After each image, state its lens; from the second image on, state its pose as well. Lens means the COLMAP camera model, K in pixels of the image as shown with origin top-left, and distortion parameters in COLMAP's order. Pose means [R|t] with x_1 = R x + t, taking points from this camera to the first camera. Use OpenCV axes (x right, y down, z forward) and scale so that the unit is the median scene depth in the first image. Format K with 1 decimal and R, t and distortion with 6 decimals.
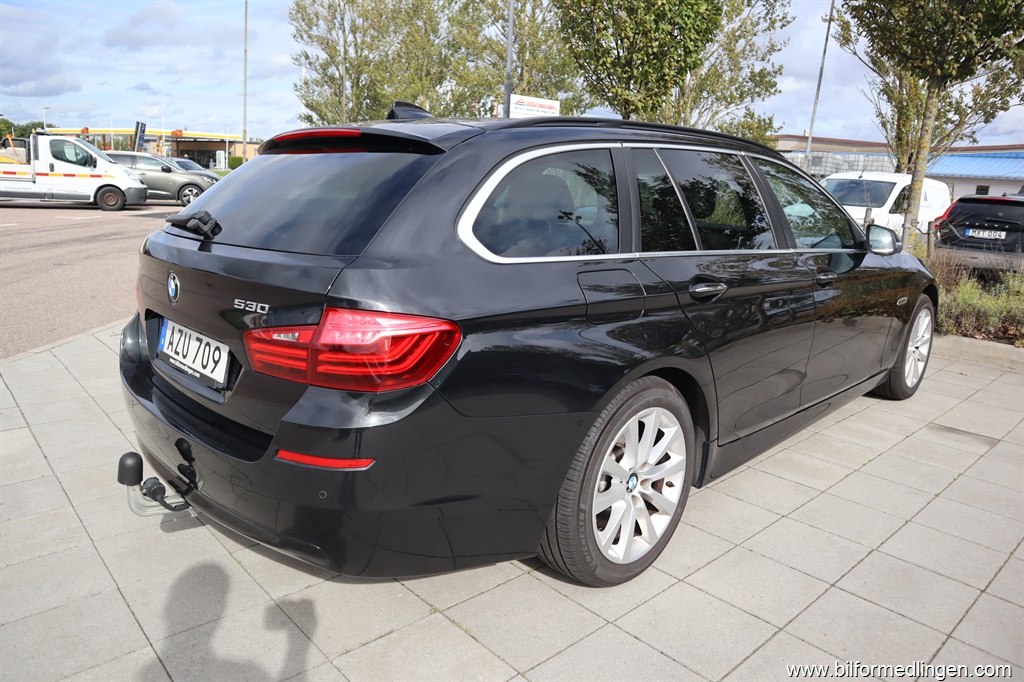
lens RADIAL K [[695.9, 0, 507.6], [0, 695.9, 353.9], [0, 0, 1]] dist [-0.113394, 0.058116]
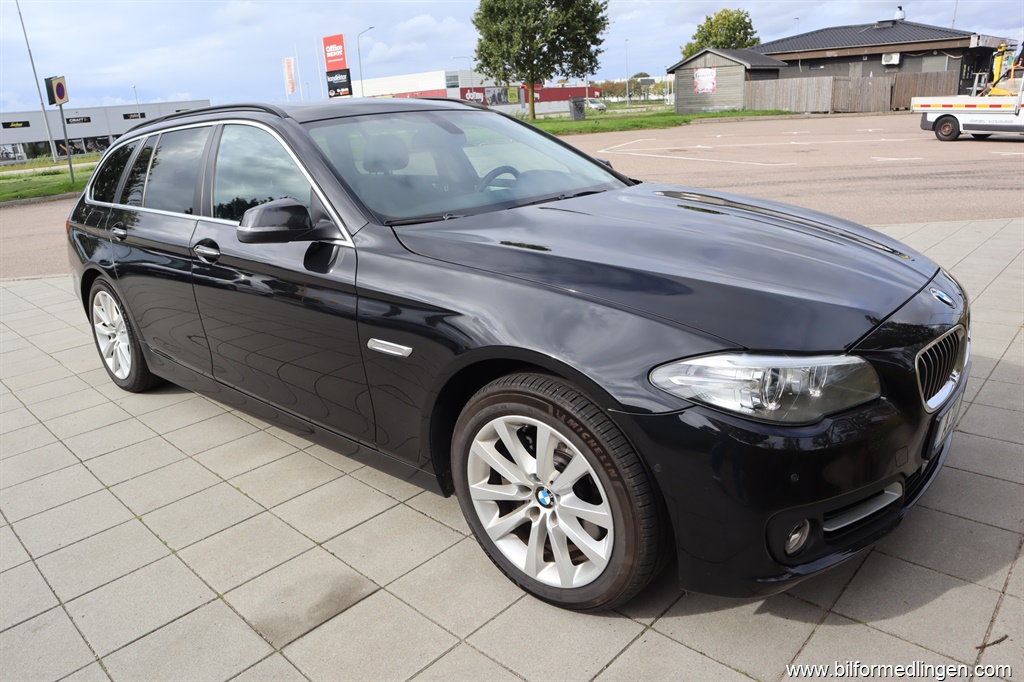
lens RADIAL K [[712.0, 0, 525.4], [0, 712.0, 339.7], [0, 0, 1]] dist [-0.142825, 0.077984]
pose [[0.071612, 0.261940, -0.962424, 0.197755], [-0.181583, 0.952200, 0.245647, -0.042630], [0.980765, 0.157168, 0.115753, 0.180380]]
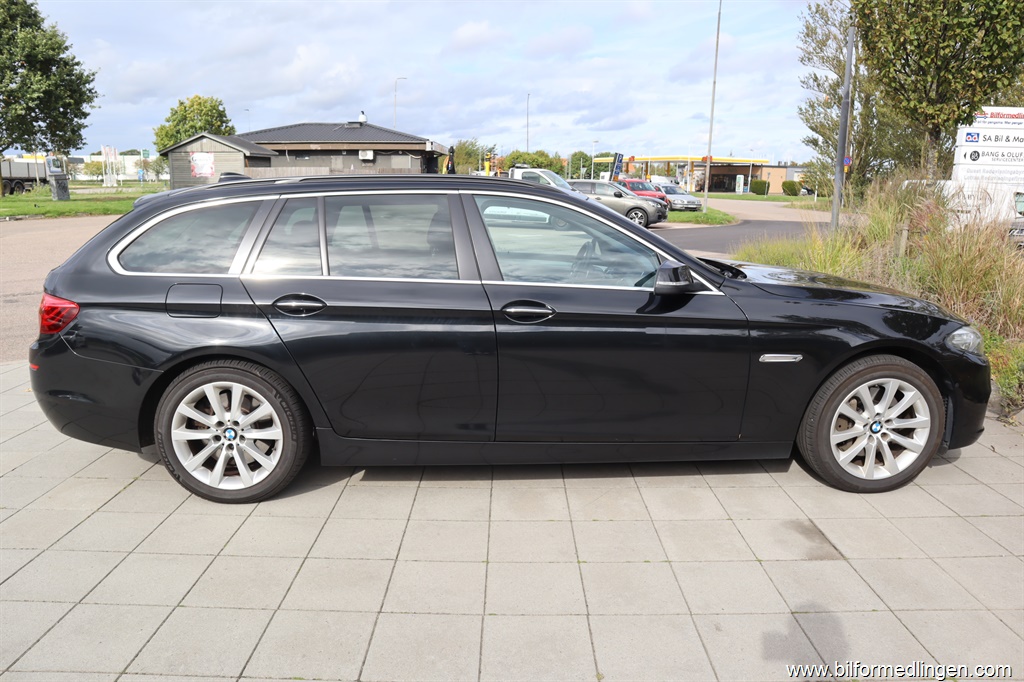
lens RADIAL K [[695.9, 0, 507.6], [0, 695.9, 353.9], [0, 0, 1]] dist [-0.113394, 0.058116]
pose [[0.739870, 0.126721, -0.660707, 0.153303], [-0.147841, 0.988718, 0.024077, -0.009524], [0.656304, 0.079866, 0.750258, 0.029276]]
